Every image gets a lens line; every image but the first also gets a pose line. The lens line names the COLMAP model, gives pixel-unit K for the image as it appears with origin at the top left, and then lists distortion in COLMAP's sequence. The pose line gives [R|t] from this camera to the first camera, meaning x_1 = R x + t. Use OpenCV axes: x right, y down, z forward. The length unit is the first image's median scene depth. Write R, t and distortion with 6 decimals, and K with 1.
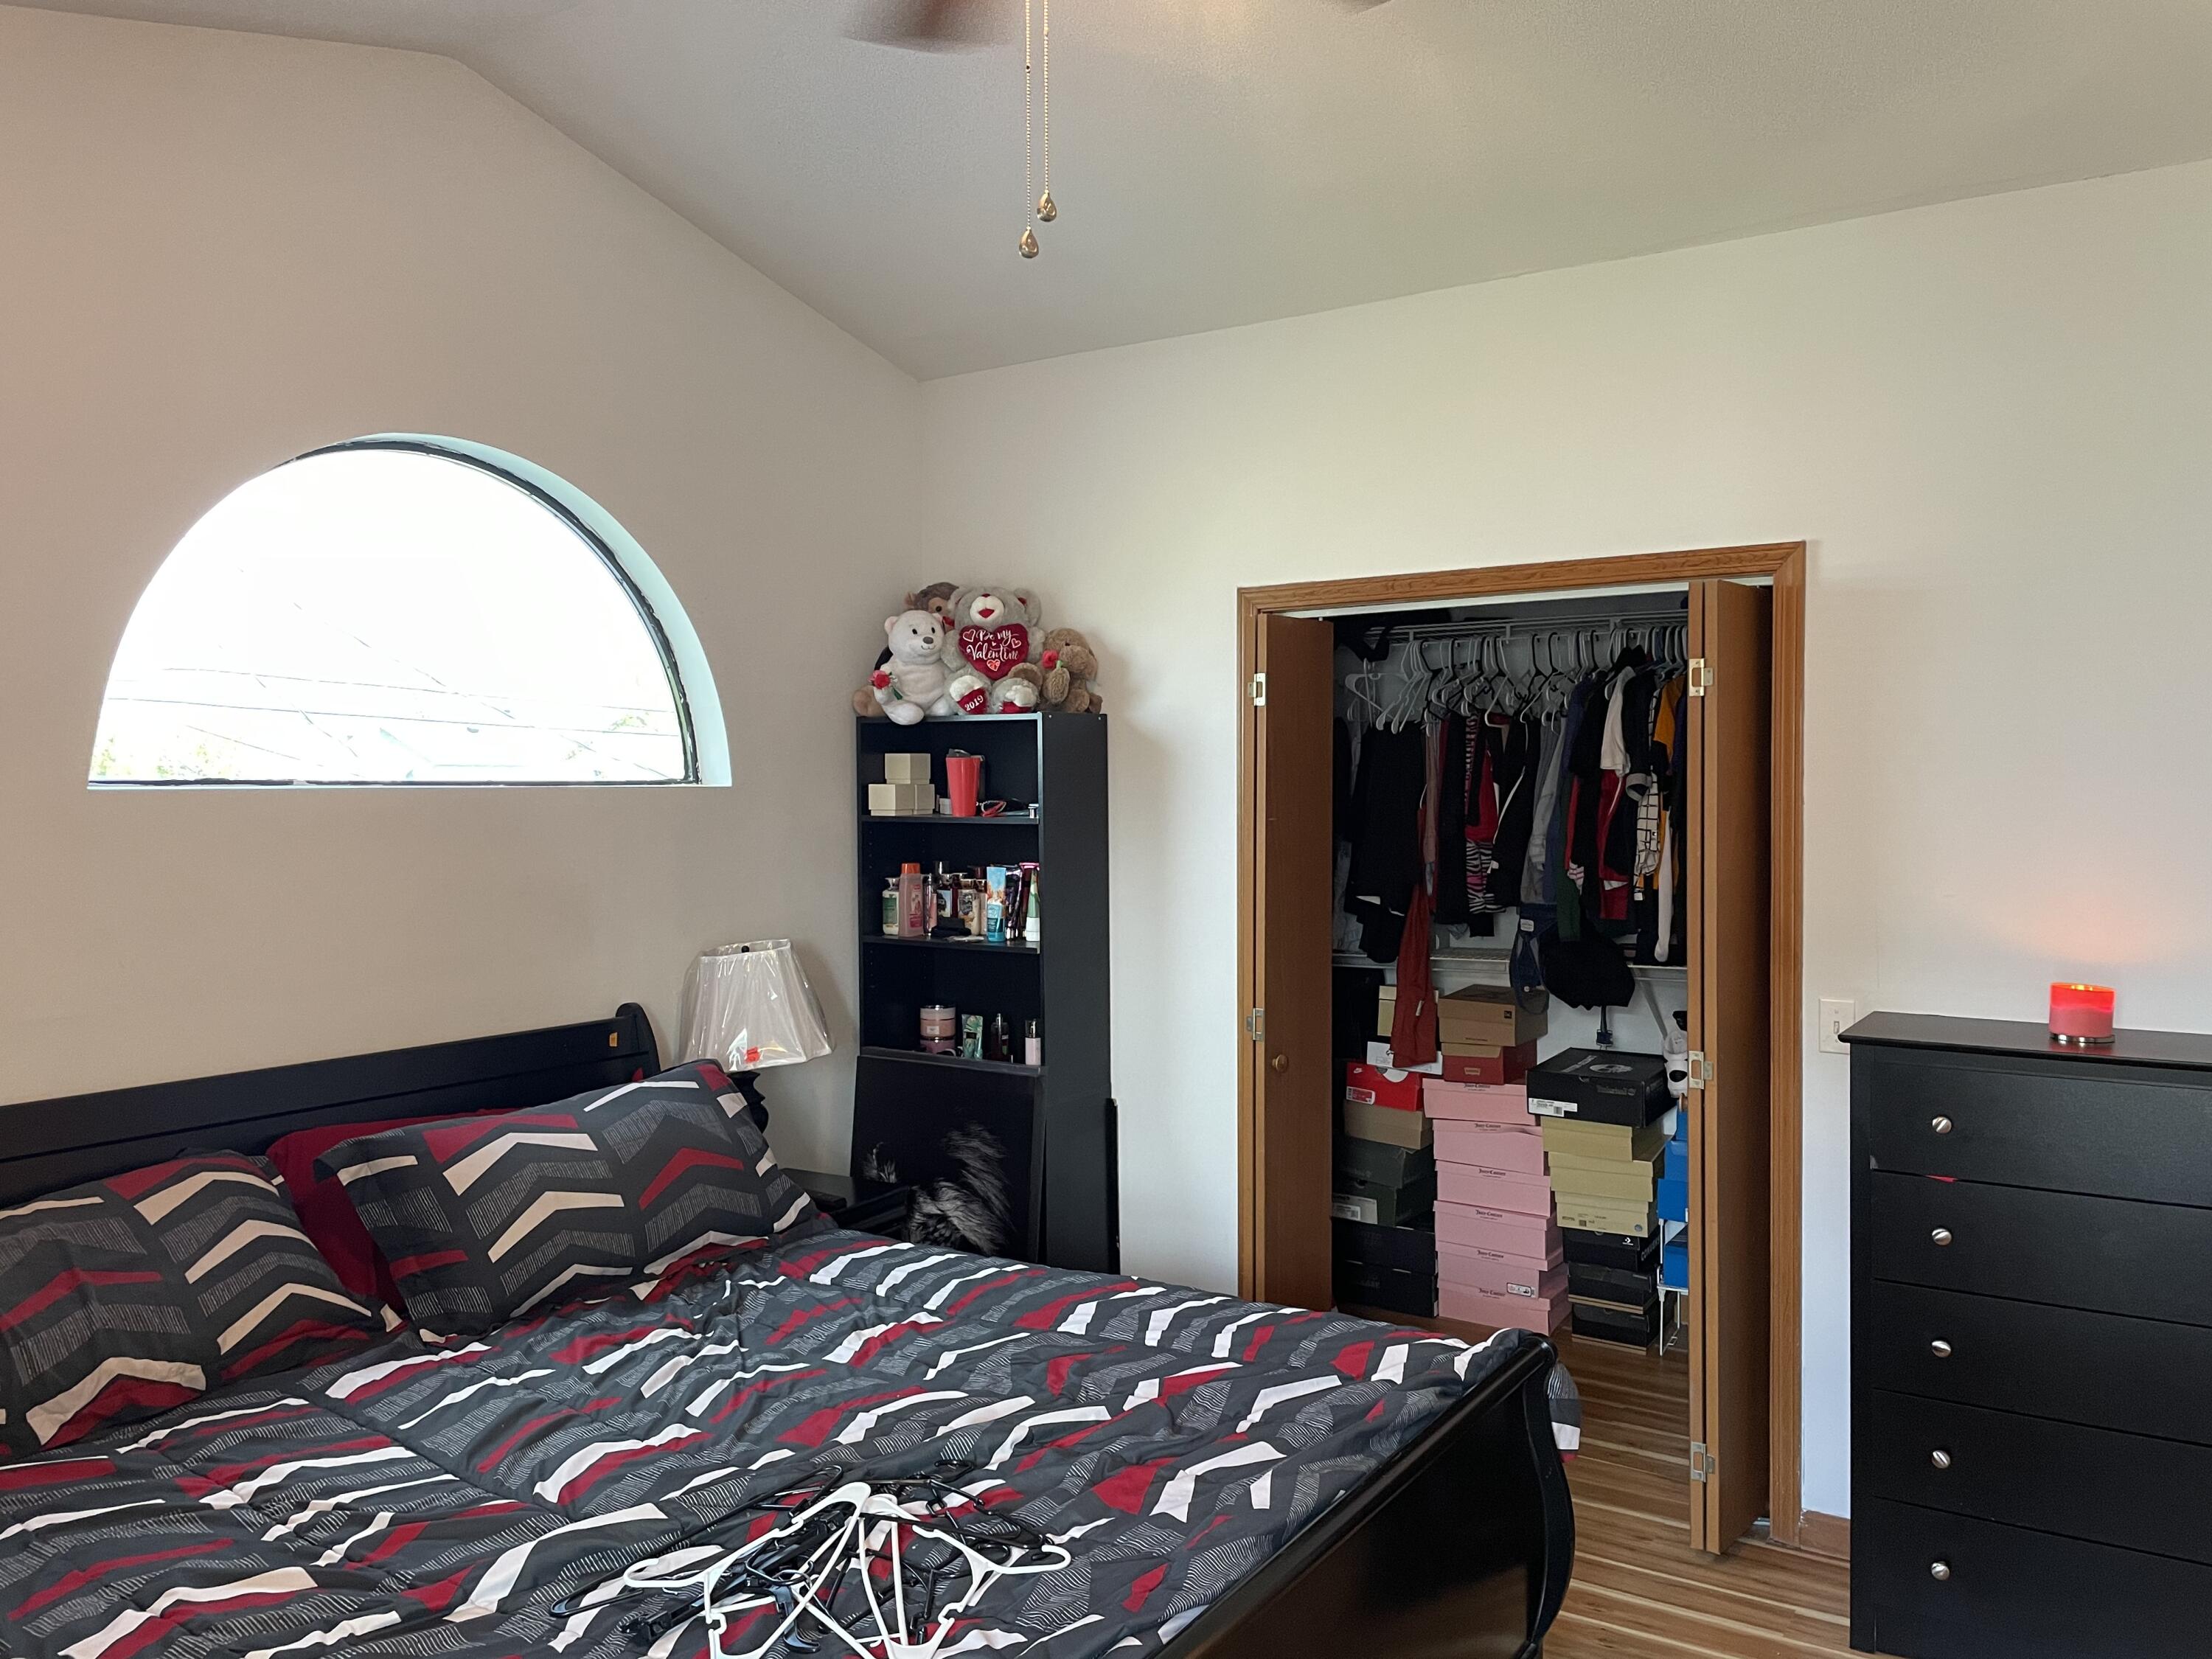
lens RADIAL K [[1667.8, 0, 1105.0], [0, 1667.8, 807.8], [0, 0, 1]] dist [0.084778, -0.103721]
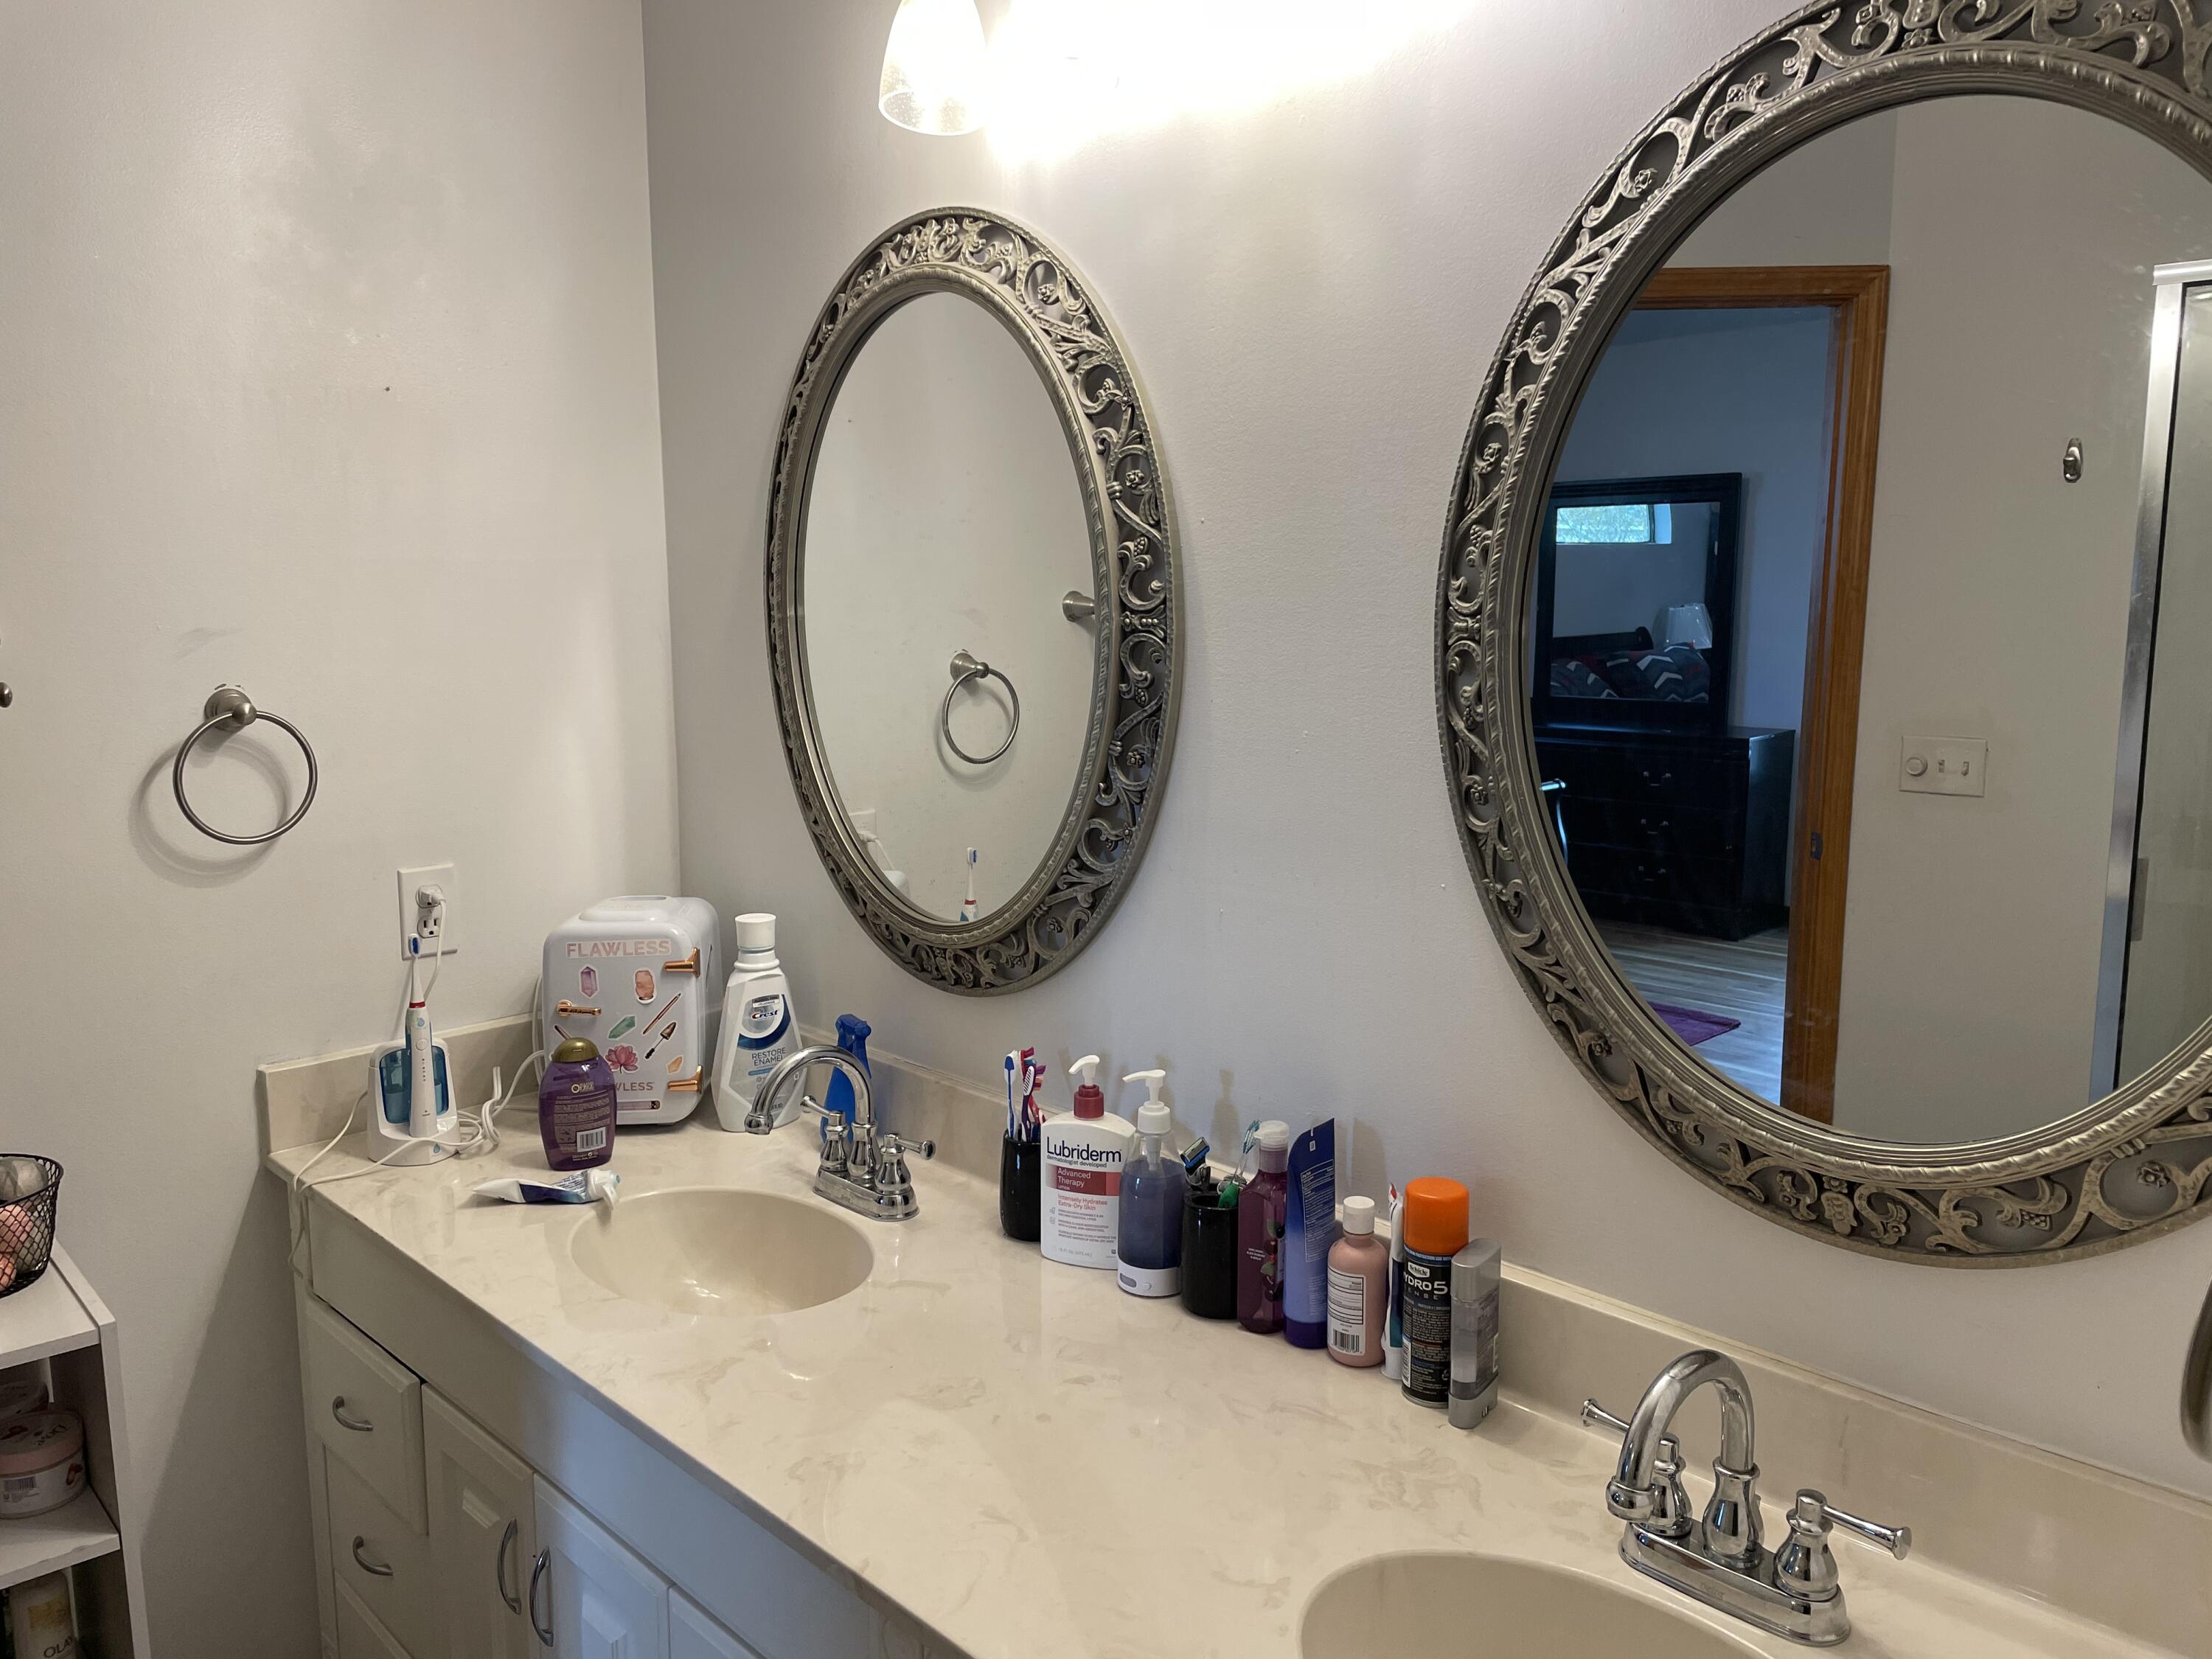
lens RADIAL K [[1667.8, 0, 1105.0], [0, 1667.8, 807.8], [0, 0, 1]] dist [0.084778, -0.103721]
pose [[0.970158, 0.026667, -0.241001, -0.572458], [0.008039, 0.989850, 0.141886, 0.018872], [0.242339, -0.139589, 0.960097, -2.332851]]
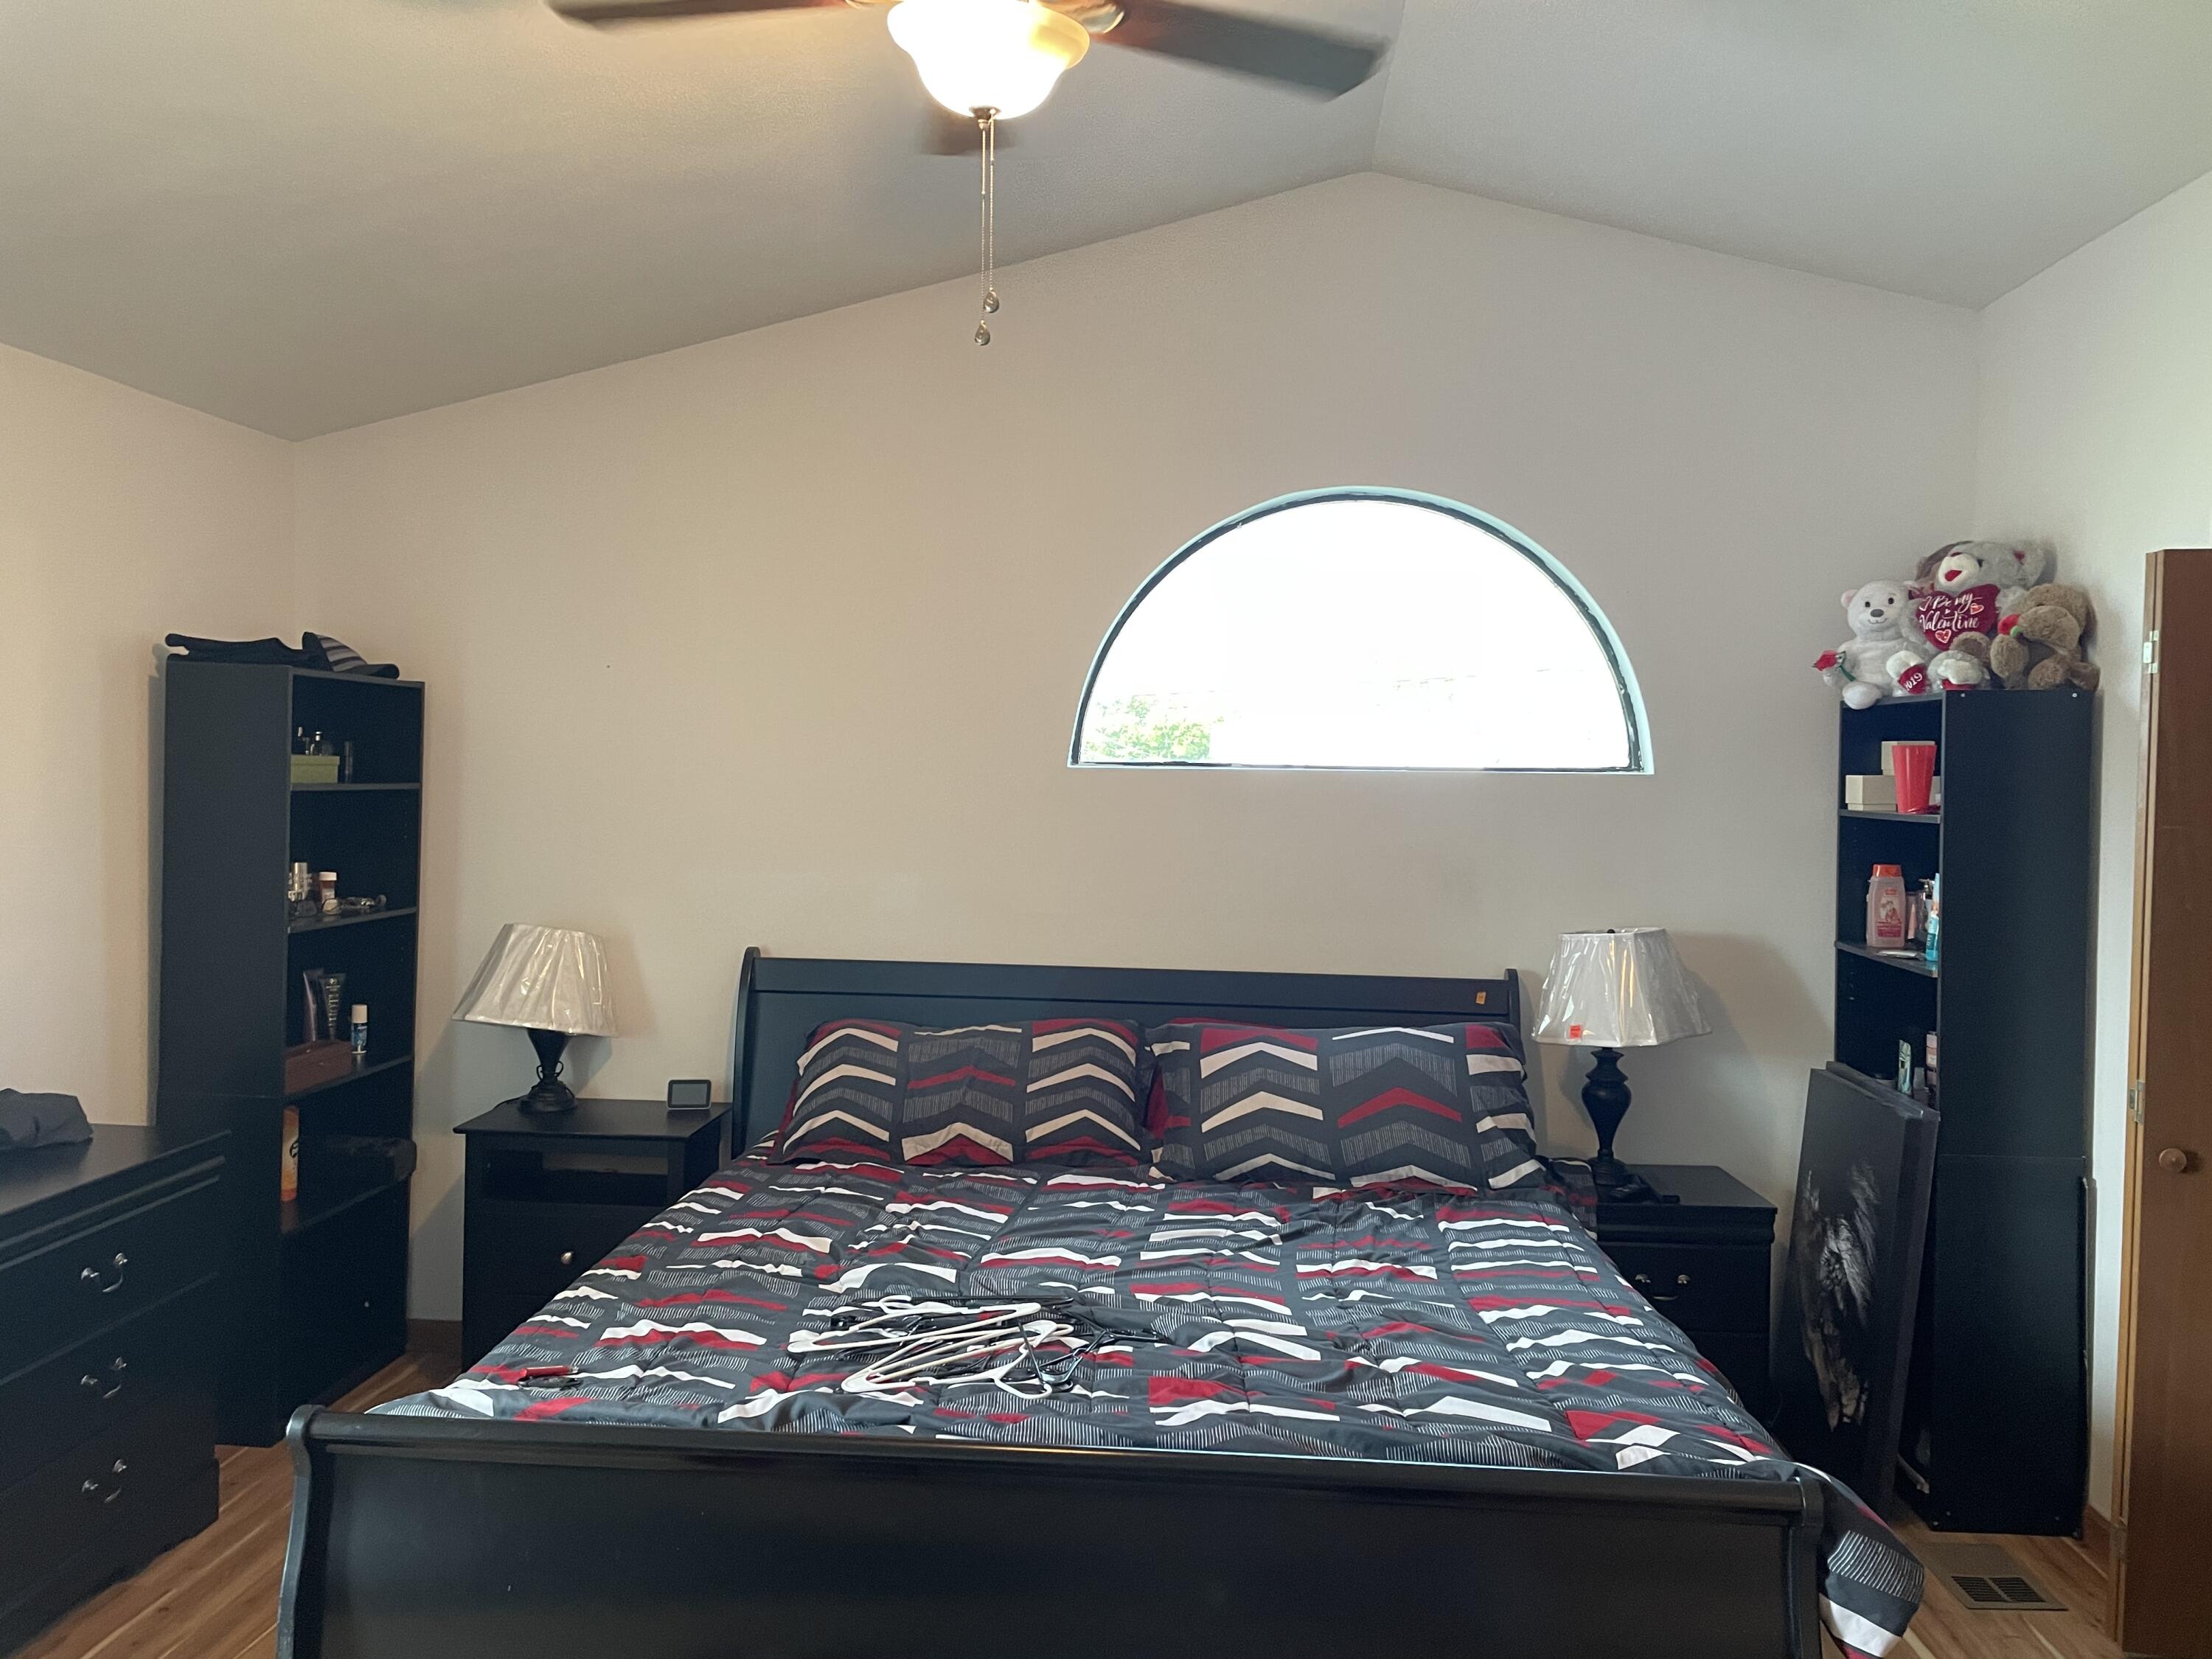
lens RADIAL K [[1667.8, 0, 1105.0], [0, 1667.8, 807.8], [0, 0, 1]] dist [0.084778, -0.103721]
pose [[0.476756, 0.029315, -0.878547, 0.679261], [-0.028795, 0.999428, 0.017722, -0.001363], [0.878564, 0.016849, 0.477328, 0.294098]]
